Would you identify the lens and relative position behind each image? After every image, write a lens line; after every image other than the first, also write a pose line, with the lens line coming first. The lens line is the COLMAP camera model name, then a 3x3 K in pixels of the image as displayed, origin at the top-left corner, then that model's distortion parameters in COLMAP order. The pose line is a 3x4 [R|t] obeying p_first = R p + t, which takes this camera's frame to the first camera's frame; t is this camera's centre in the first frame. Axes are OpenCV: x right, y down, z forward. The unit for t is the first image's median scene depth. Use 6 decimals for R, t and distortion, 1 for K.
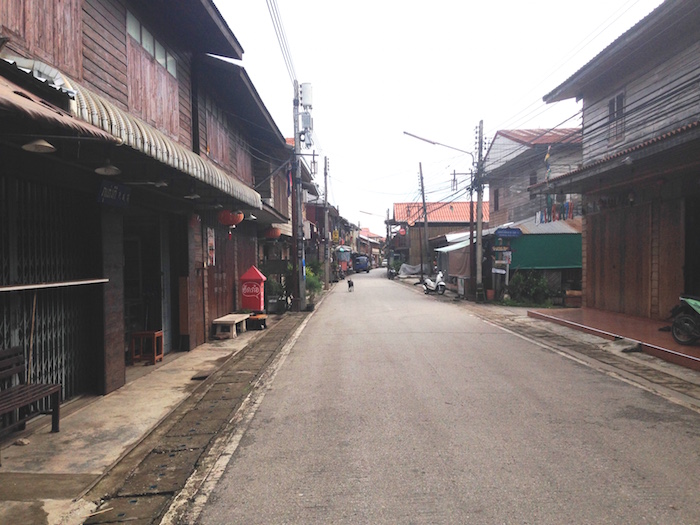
lens RADIAL K [[667.6, 0, 350.0], [0, 667.6, 262.5], [0, 0, 1]] dist [0.065125, -0.001203]
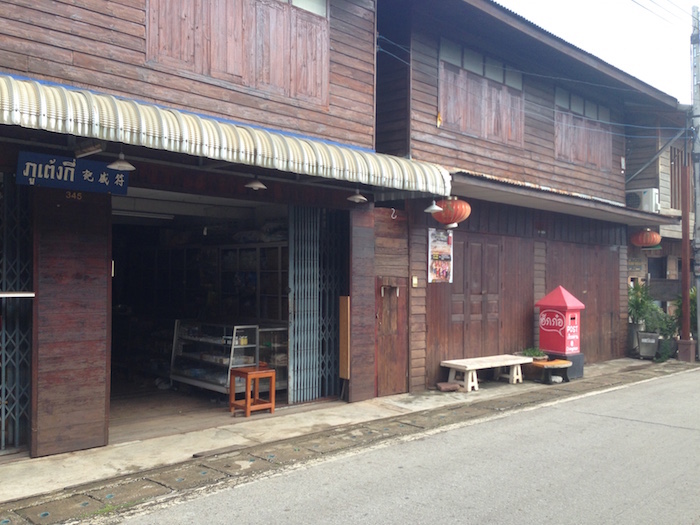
lens RADIAL K [[667.6, 0, 350.0], [0, 667.6, 262.5], [0, 0, 1]] dist [0.065125, -0.001203]
pose [[0.710289, 0.000866, -0.703910, 0.215880], [-0.022573, 0.999513, -0.021548, 0.000473], [0.703548, 0.031194, 0.709962, 0.432713]]
